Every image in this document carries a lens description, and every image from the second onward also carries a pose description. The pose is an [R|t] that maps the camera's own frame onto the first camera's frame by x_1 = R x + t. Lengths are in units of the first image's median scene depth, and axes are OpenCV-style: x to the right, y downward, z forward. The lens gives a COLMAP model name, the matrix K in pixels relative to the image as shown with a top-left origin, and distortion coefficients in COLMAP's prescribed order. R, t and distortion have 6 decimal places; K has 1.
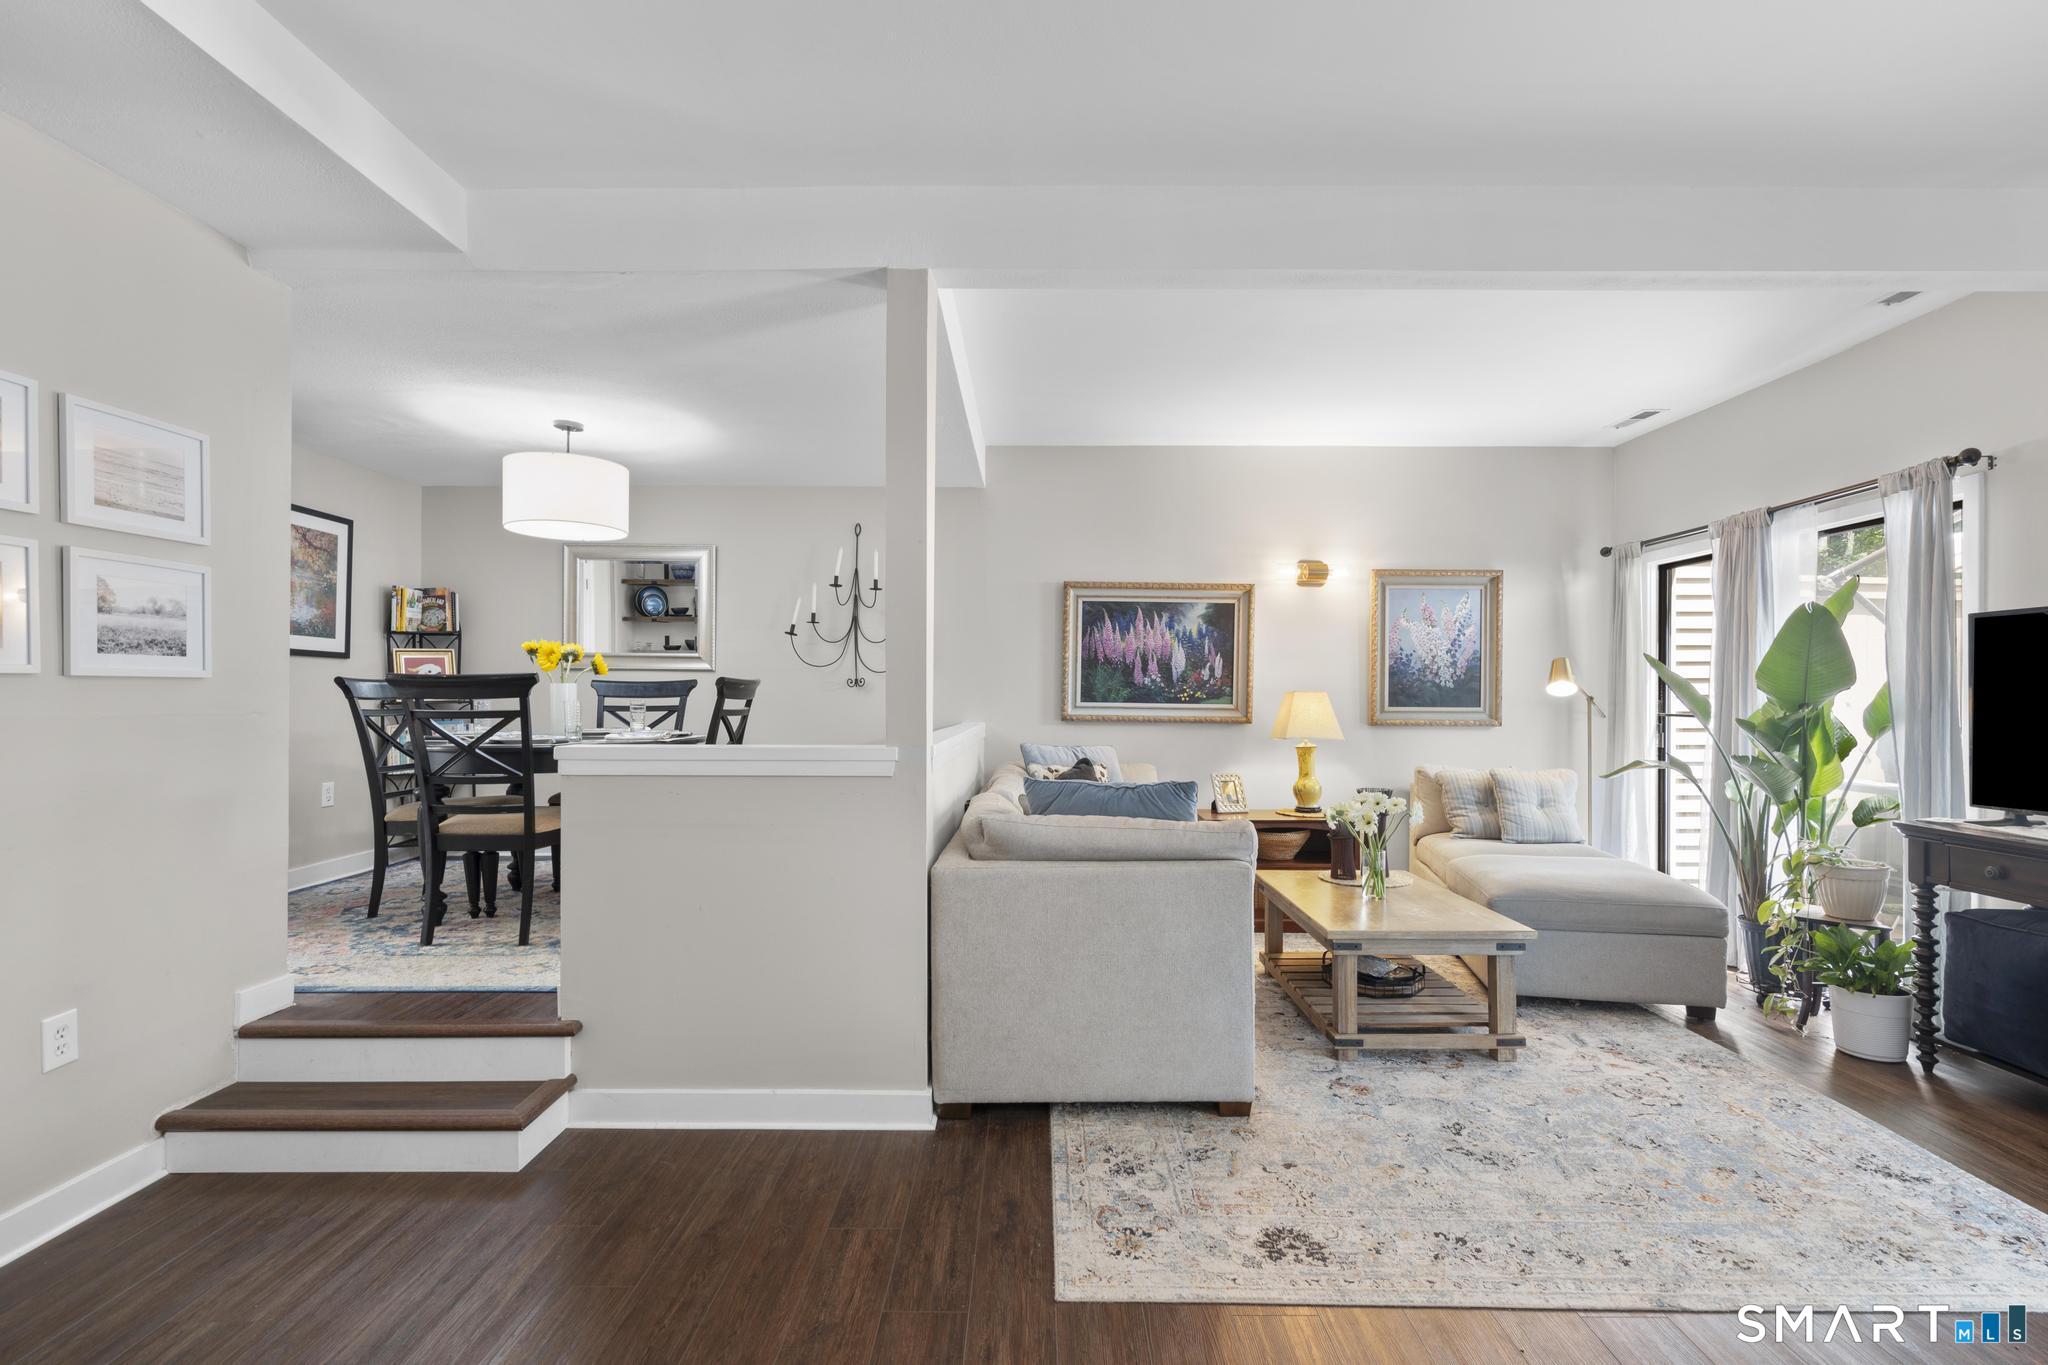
lens RADIAL K [[935.2, 0, 1049.9], [0, 935.2, 699.5], [0, 0, 1]] dist [-0.000877, 0.001225]
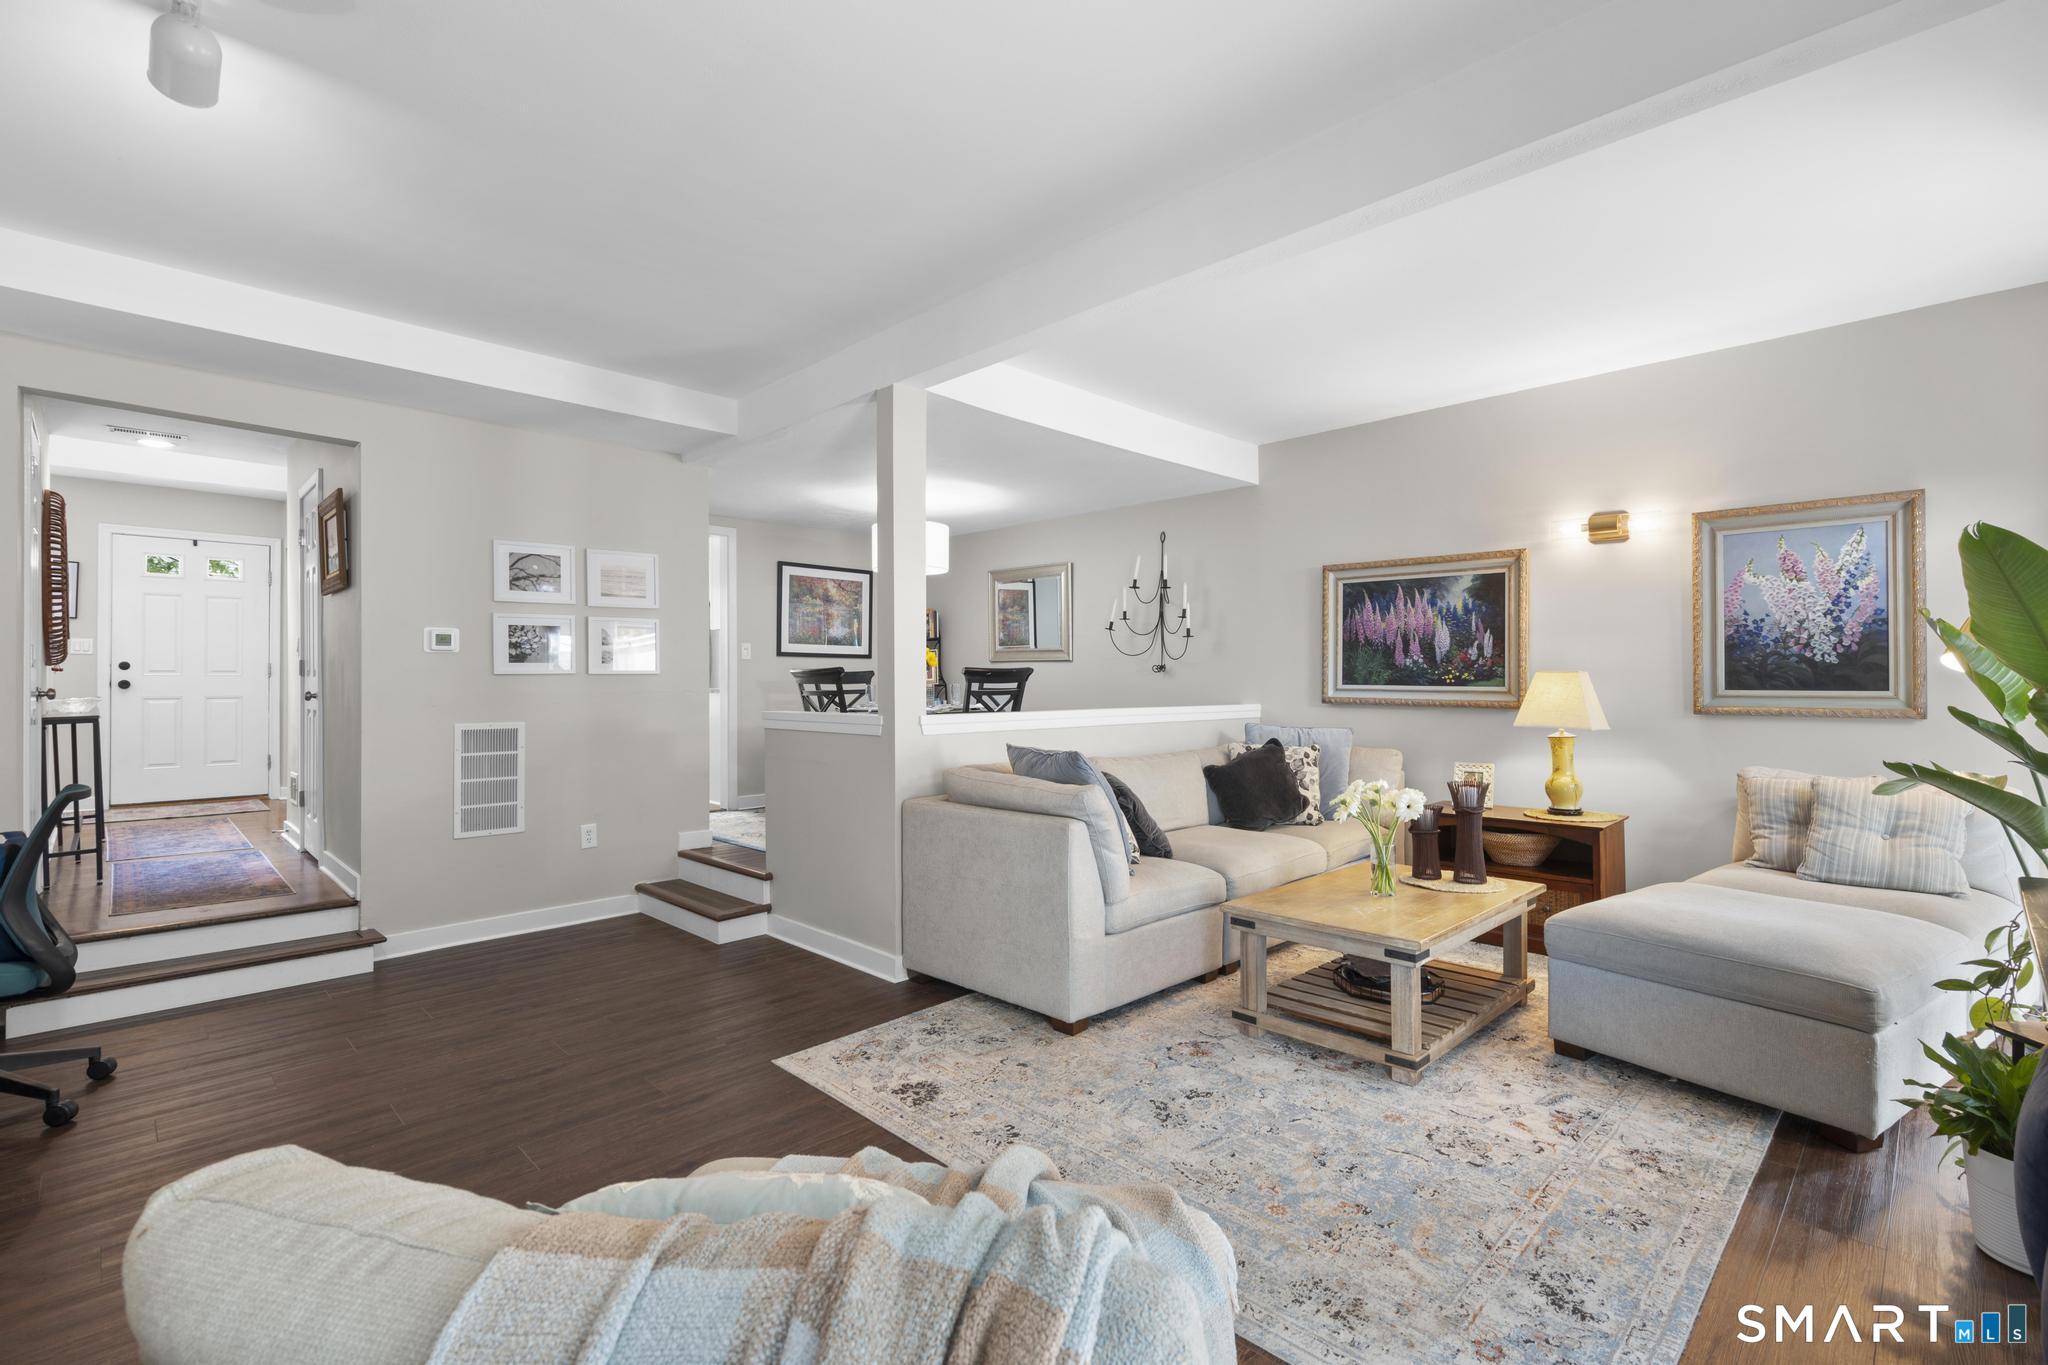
lens RADIAL K [[935.2, 0, 1044.8], [0, 935.2, 672.1], [0, 0, 1]] dist [-0.000877, 0.001225]
pose [[0.710611, -0.011524, -0.703491, 0.579826], [0.003441, 0.999911, -0.012903, 0.001334], [0.703577, 0.006749, 0.710587, 0.076795]]
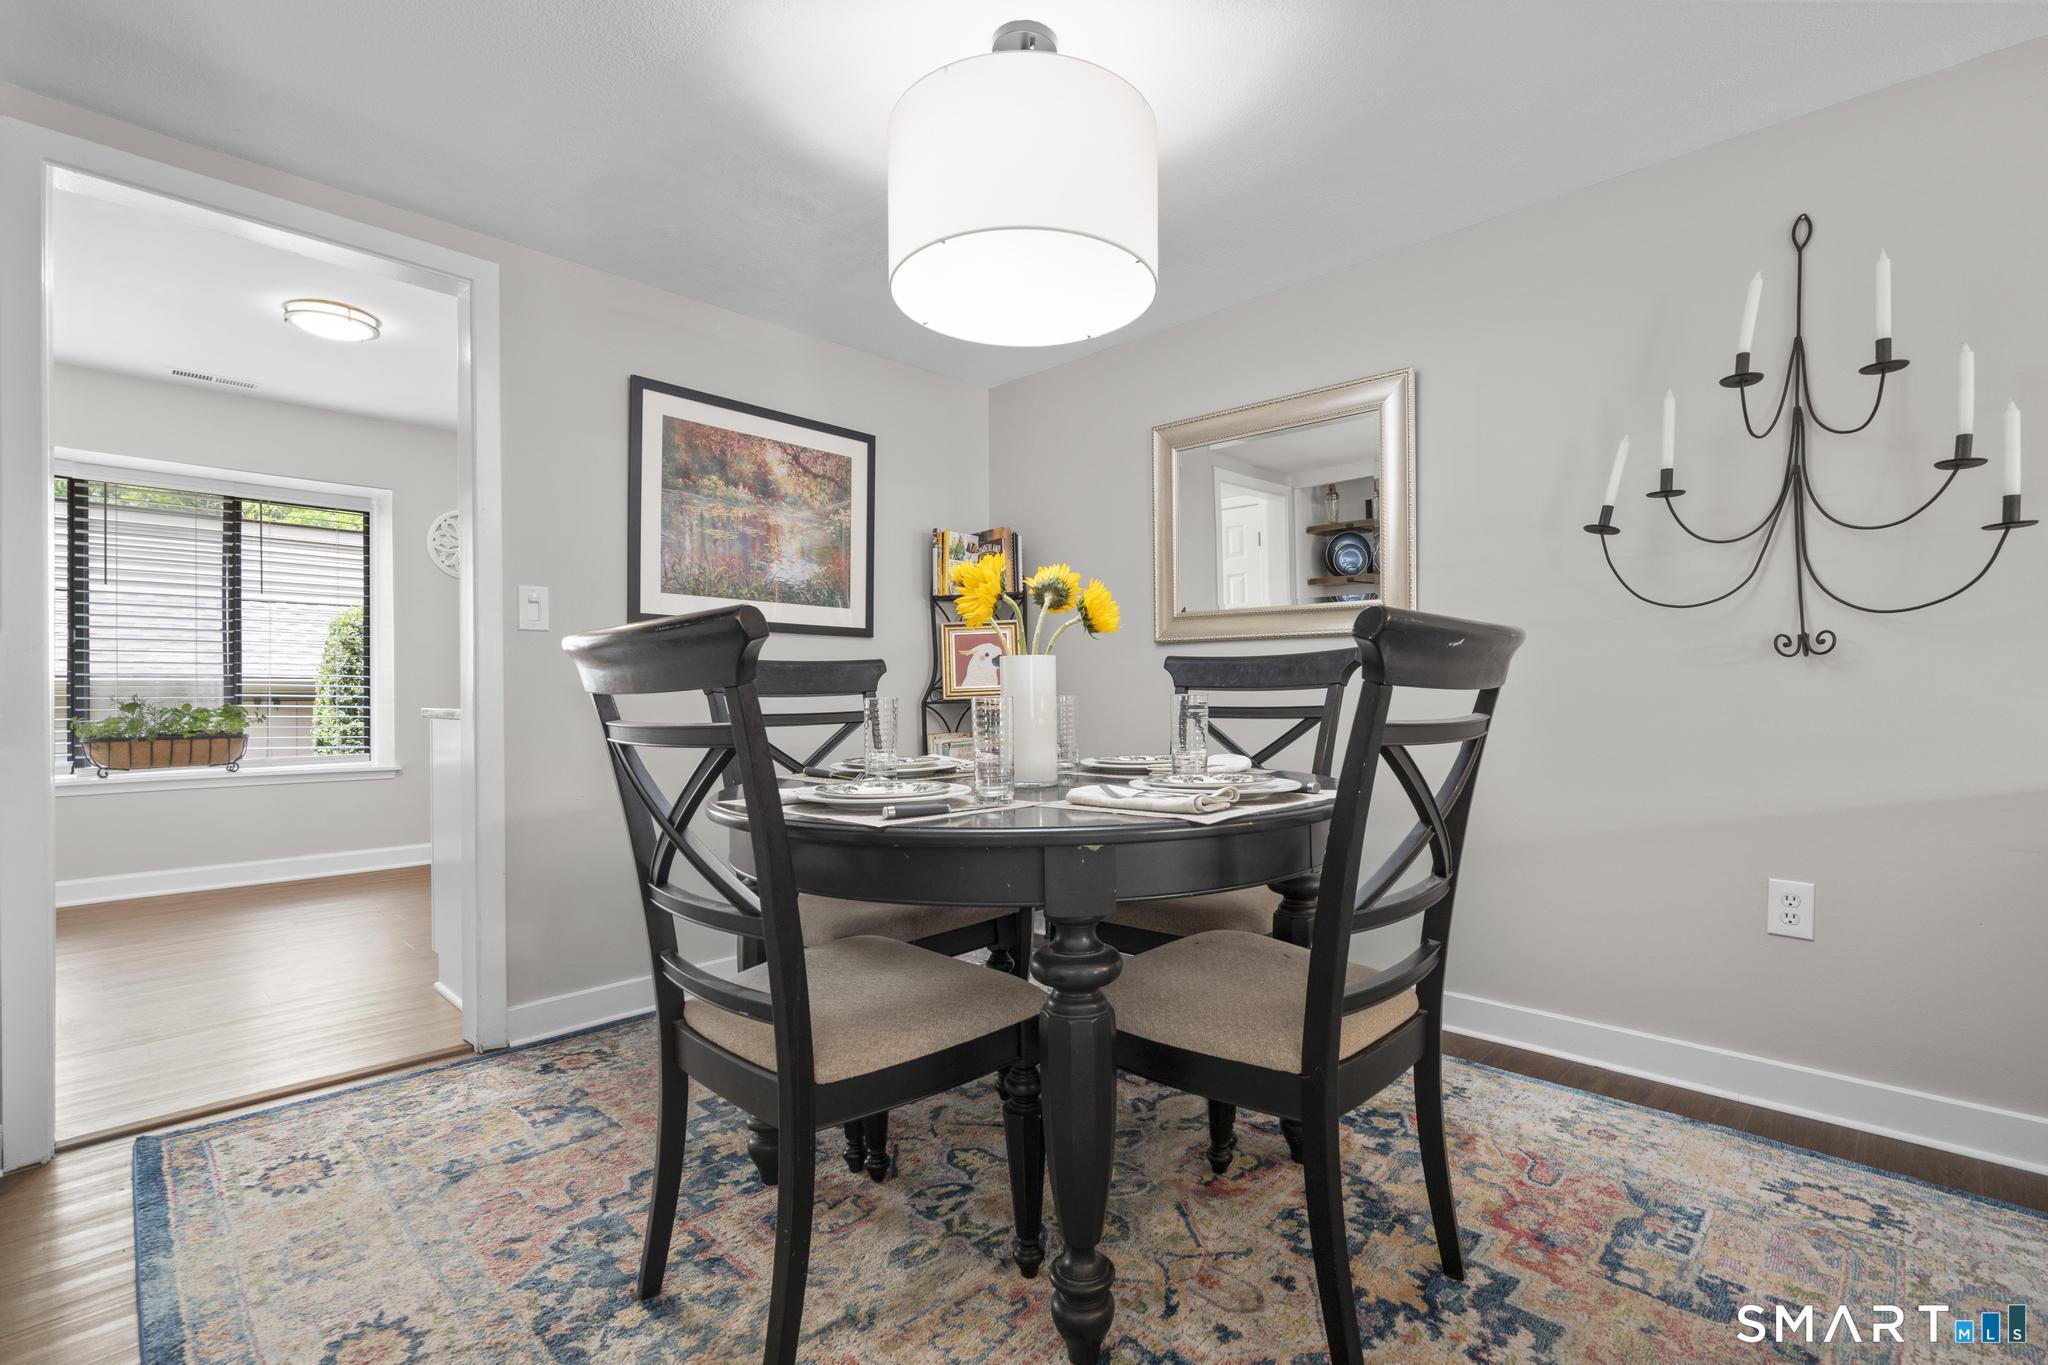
lens RADIAL K [[935.2, 0, 1029.7], [0, 935.2, 685.1], [0, 0, 1]] dist [-0.000877, 0.001225]
pose [[0.710102, -0.015013, -0.703938, -0.186876], [0.005283, 0.999858, -0.015996, 0.002443], [0.704079, 0.007640, 0.710081, 0.595945]]
